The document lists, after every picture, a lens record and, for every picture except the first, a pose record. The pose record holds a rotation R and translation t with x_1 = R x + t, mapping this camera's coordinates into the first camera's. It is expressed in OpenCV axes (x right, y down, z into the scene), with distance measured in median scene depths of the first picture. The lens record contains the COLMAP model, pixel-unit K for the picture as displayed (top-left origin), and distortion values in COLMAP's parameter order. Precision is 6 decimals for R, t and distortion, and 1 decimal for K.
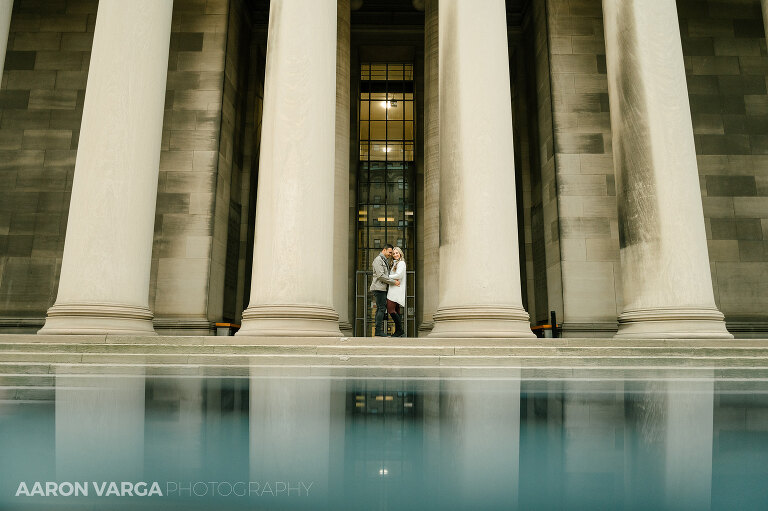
lens RADIAL K [[523.2, 0, 386.3], [0, 523.2, 252.5], [0, 0, 1]] dist [-0.011223, -0.002609]
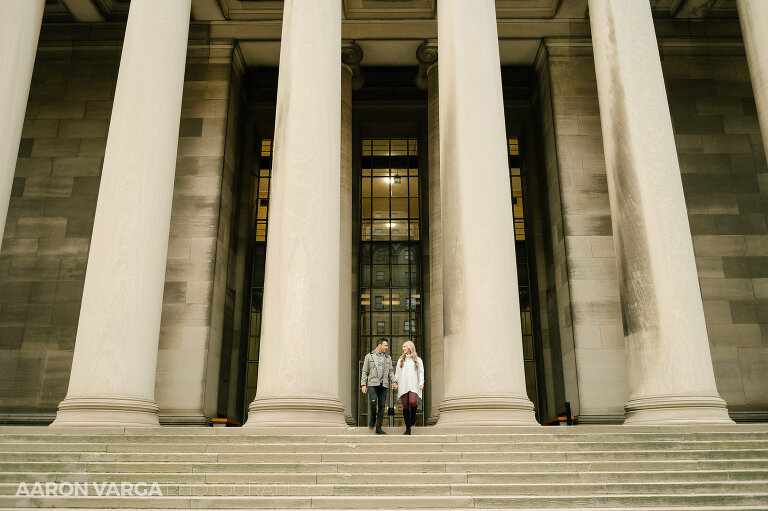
lens RADIAL K [[629.1, 0, 385.9], [0, 629.1, 261.5], [0, 0, 1]] dist [-0.013413, -0.017981]
pose [[0.999900, -0.011907, -0.007657, 0.000737], [0.010918, 0.992913, -0.118339, -0.009155], [0.009012, 0.118244, 0.992944, -0.157090]]
